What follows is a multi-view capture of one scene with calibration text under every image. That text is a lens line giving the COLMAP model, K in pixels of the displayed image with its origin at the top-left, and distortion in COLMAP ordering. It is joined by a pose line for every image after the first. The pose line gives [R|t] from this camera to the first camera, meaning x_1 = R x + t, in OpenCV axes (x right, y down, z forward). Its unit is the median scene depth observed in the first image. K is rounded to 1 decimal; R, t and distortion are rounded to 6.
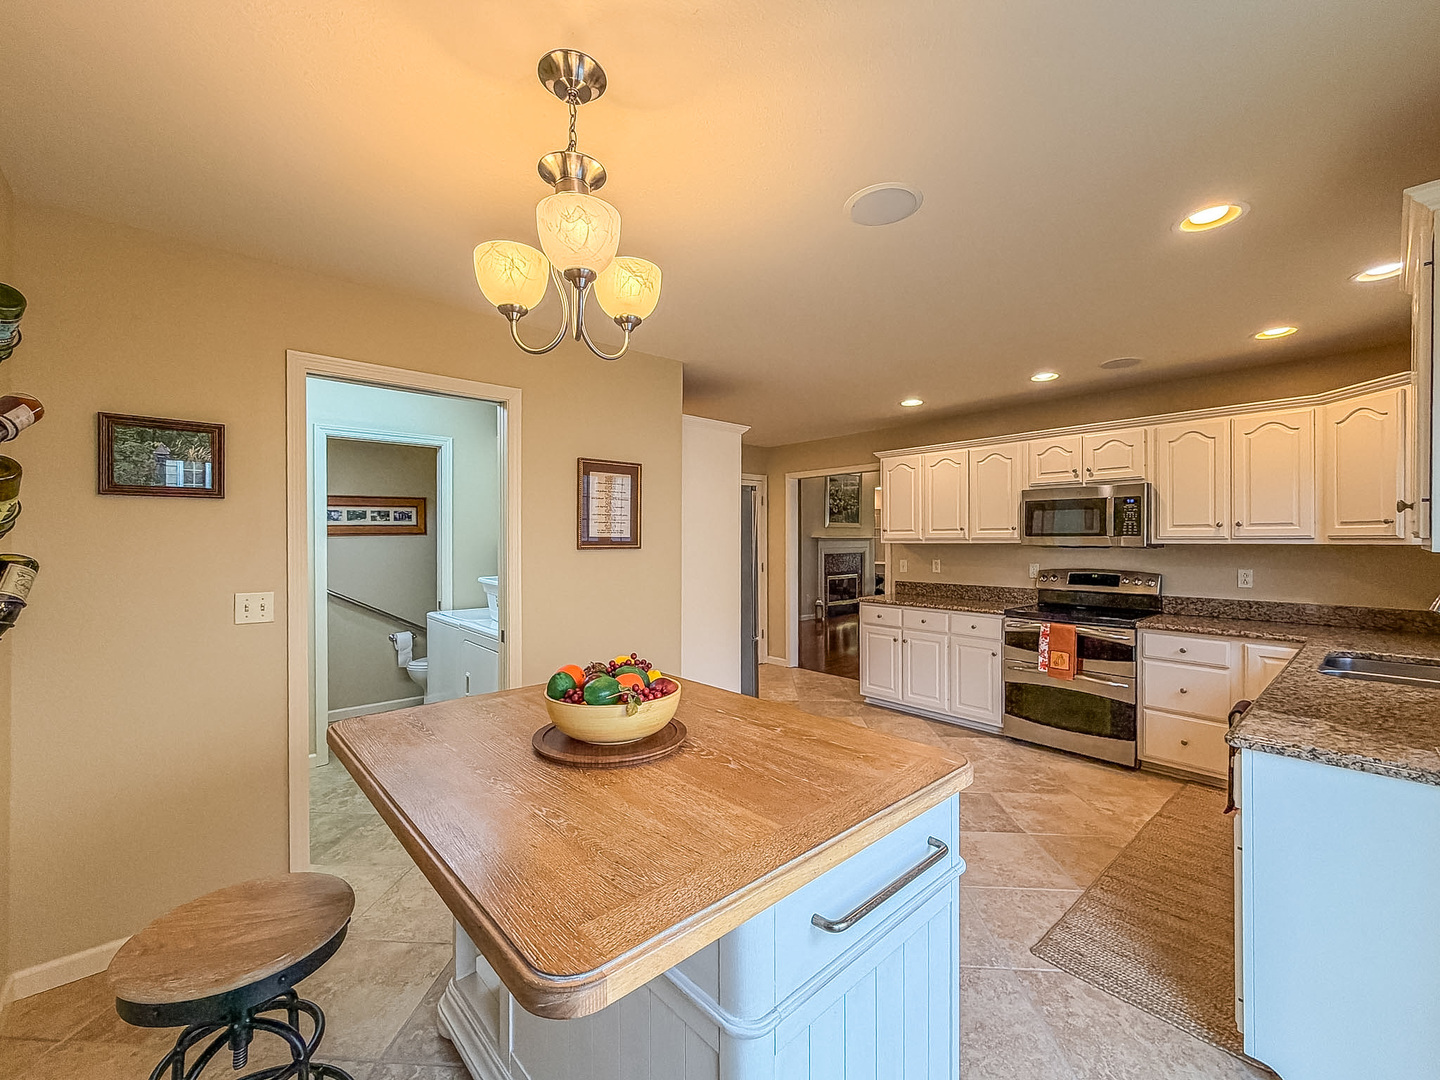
lens RADIAL K [[601.9, 0, 713.3], [0, 601.9, 539.6], [0, 0, 1]] dist [0.000998, 0.000015]
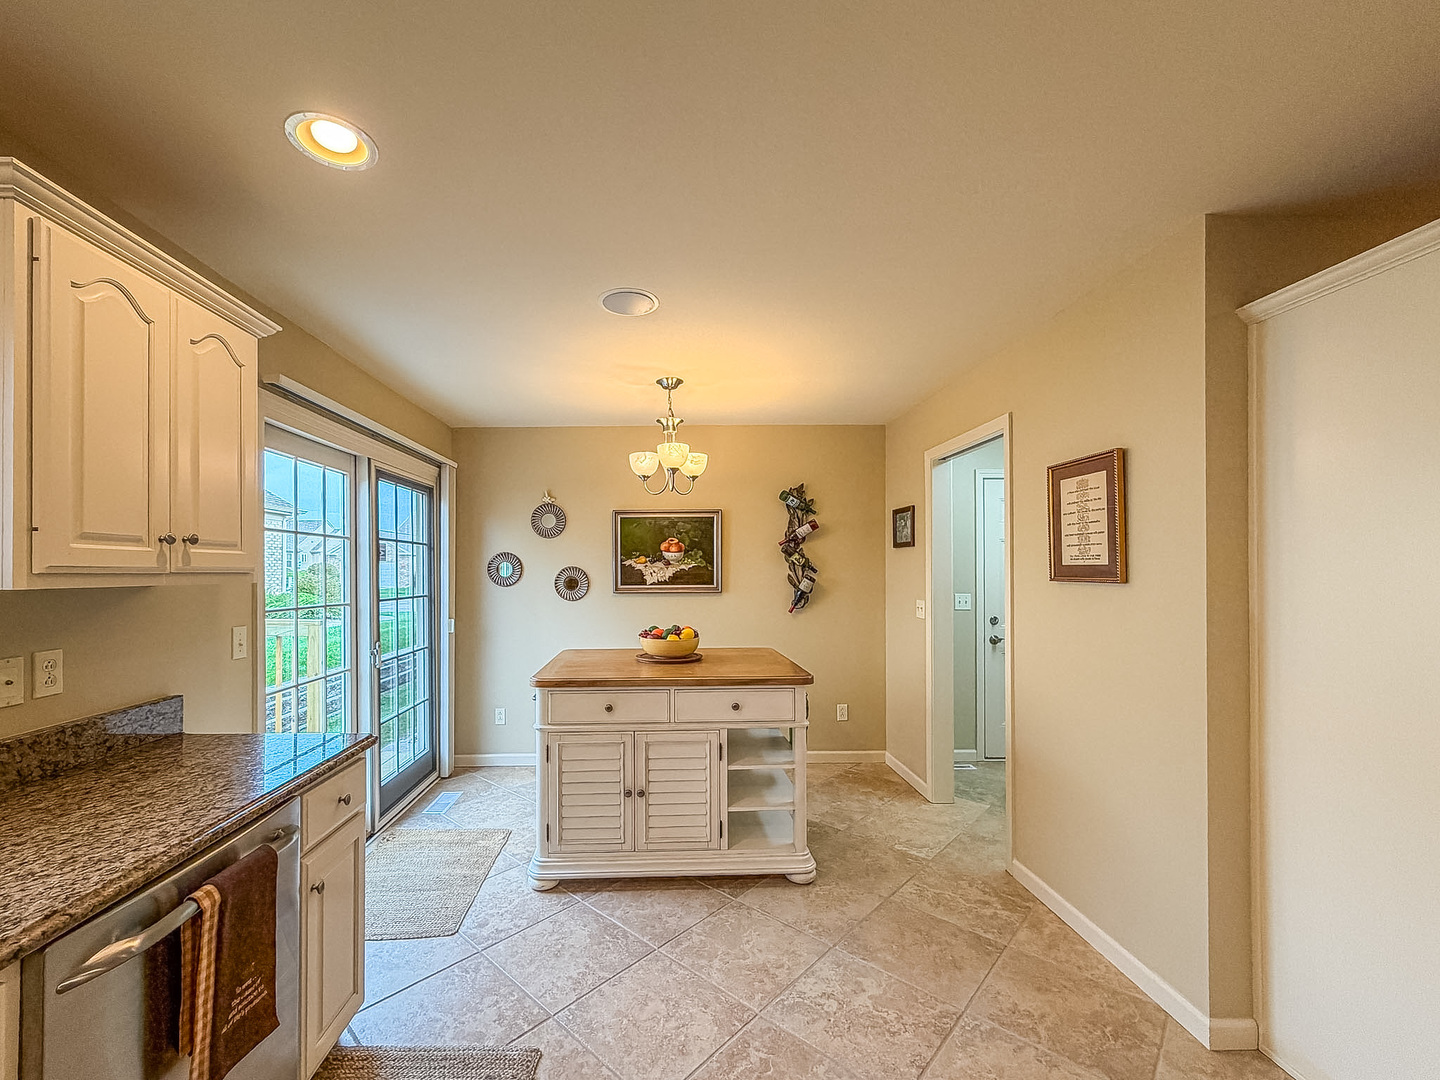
lens RADIAL K [[594.2, 0, 679.2], [0, 594.2, 570.4], [0, 0, 1]] dist [0.000310, 0.000005]
pose [[-0.645707, 0.000570, -0.763585, 0.560271], [0.002185, 0.999997, -0.001101, 0.001361], [0.763582, -0.002379, -0.645706, 0.911469]]
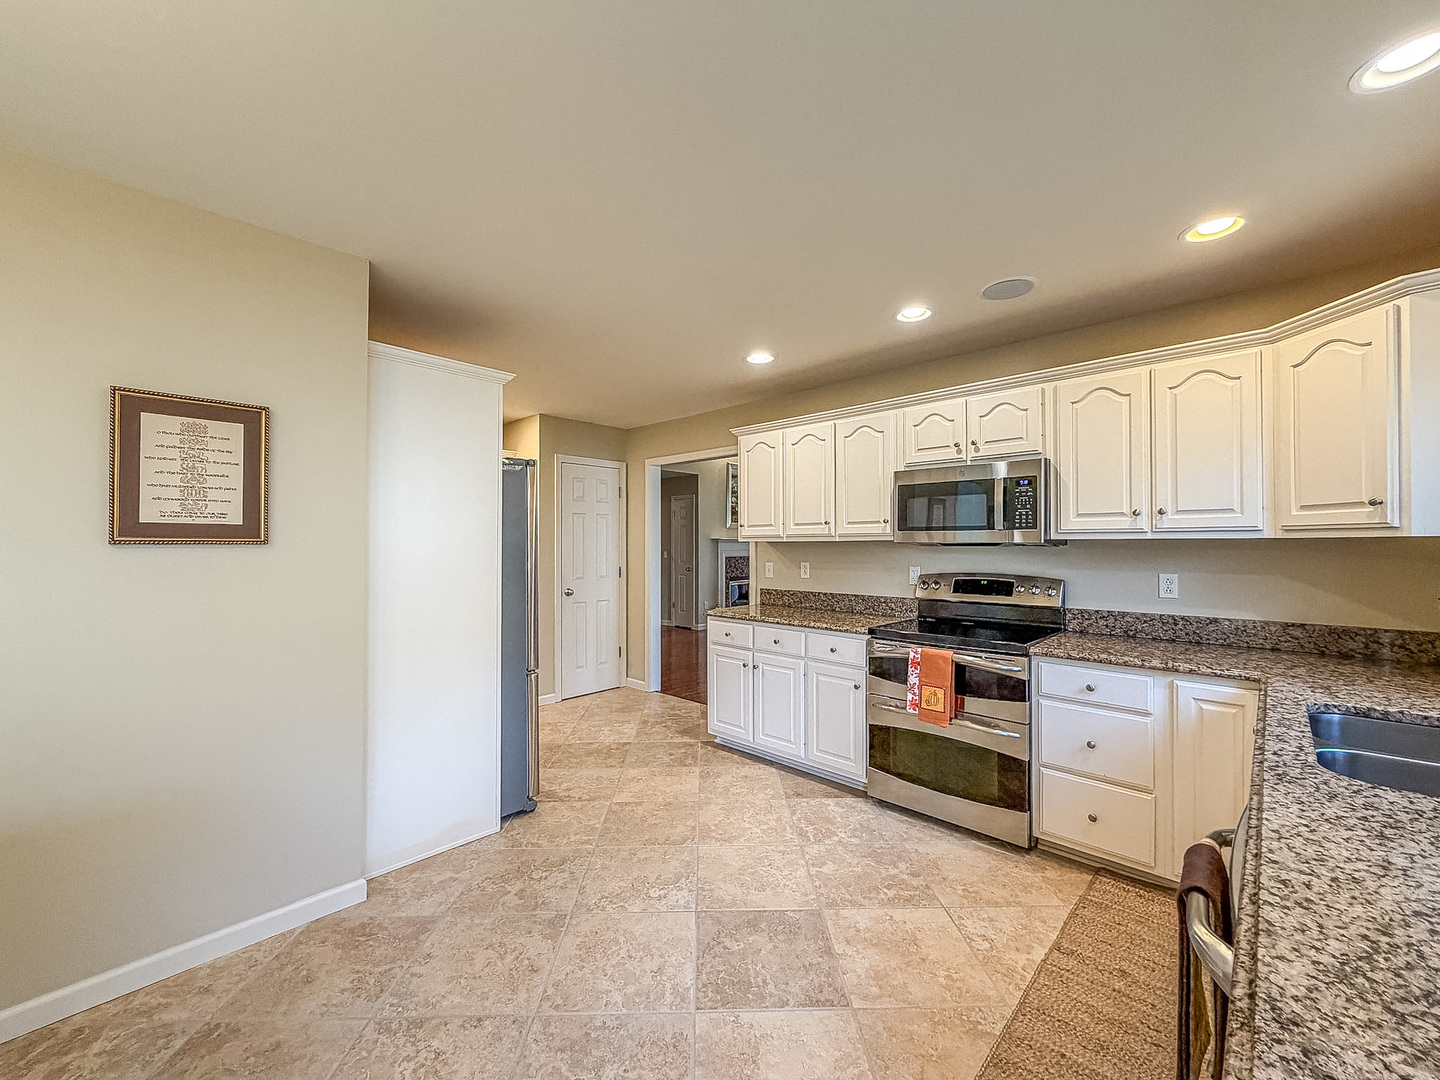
lens RADIAL K [[577.4, 0, 720.0], [0, 577.4, 540.0], [0, 0, 1]] dist [0.001349, 0.000383]
pose [[0.996123, 0.001215, 0.087963, 0.252332], [-0.000528, 0.999969, -0.007839, 0.013335], [-0.087970, 0.007762, 0.996093, 0.317770]]
